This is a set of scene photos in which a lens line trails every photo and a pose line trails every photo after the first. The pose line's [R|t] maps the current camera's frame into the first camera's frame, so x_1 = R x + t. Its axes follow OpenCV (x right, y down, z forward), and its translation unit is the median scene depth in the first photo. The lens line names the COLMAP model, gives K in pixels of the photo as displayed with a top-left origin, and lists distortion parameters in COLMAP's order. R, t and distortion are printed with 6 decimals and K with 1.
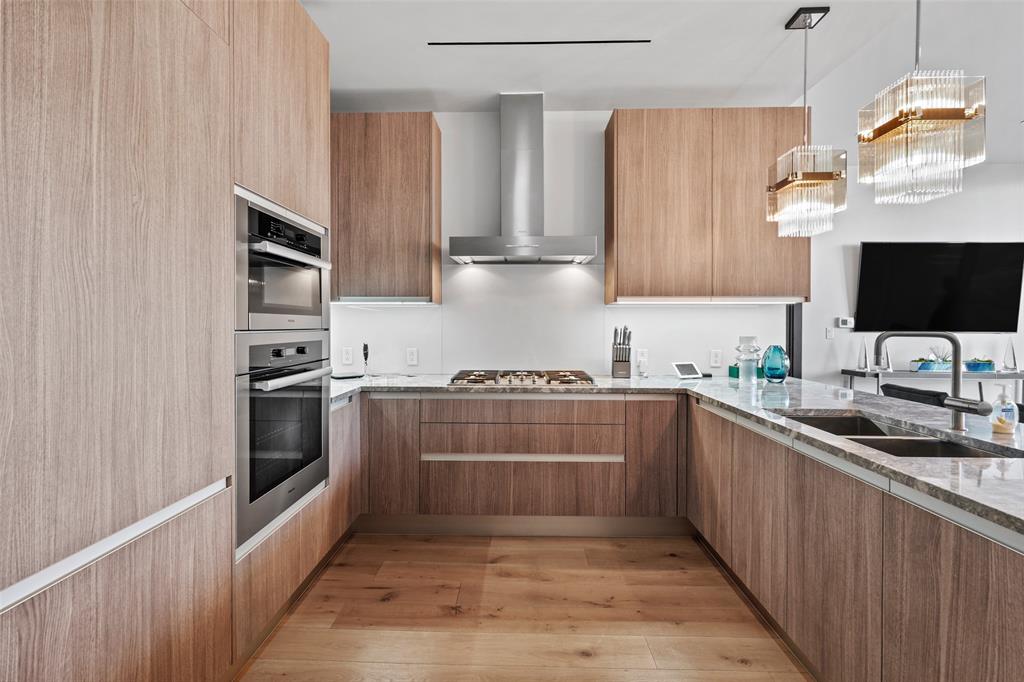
lens RADIAL K [[475.1, 0, 506.9], [0, 475.1, 326.4], [0, 0, 1]] dist [0.000908, -0.000381]
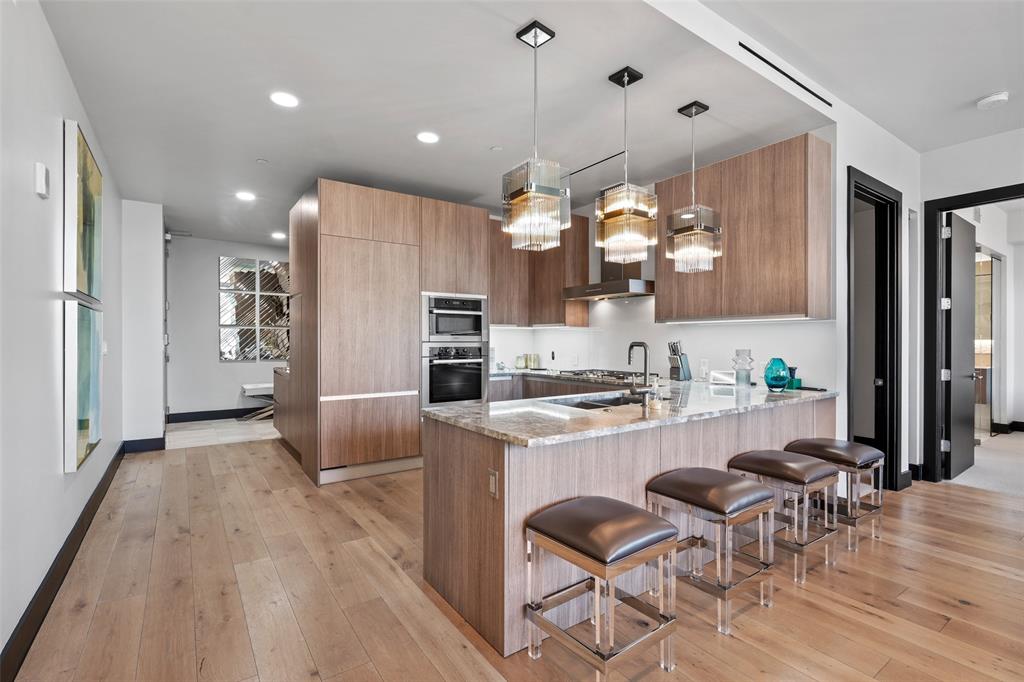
lens RADIAL K [[475.1, 0, 512.4], [0, 475.1, 341.0], [0, 0, 1]] dist [0.000908, -0.000381]
pose [[0.594662, -0.000973, -0.803975, 1.095493], [-0.001481, 0.999996, -0.002305, 0.003785], [0.803975, 0.002561, 0.594658, -0.153524]]
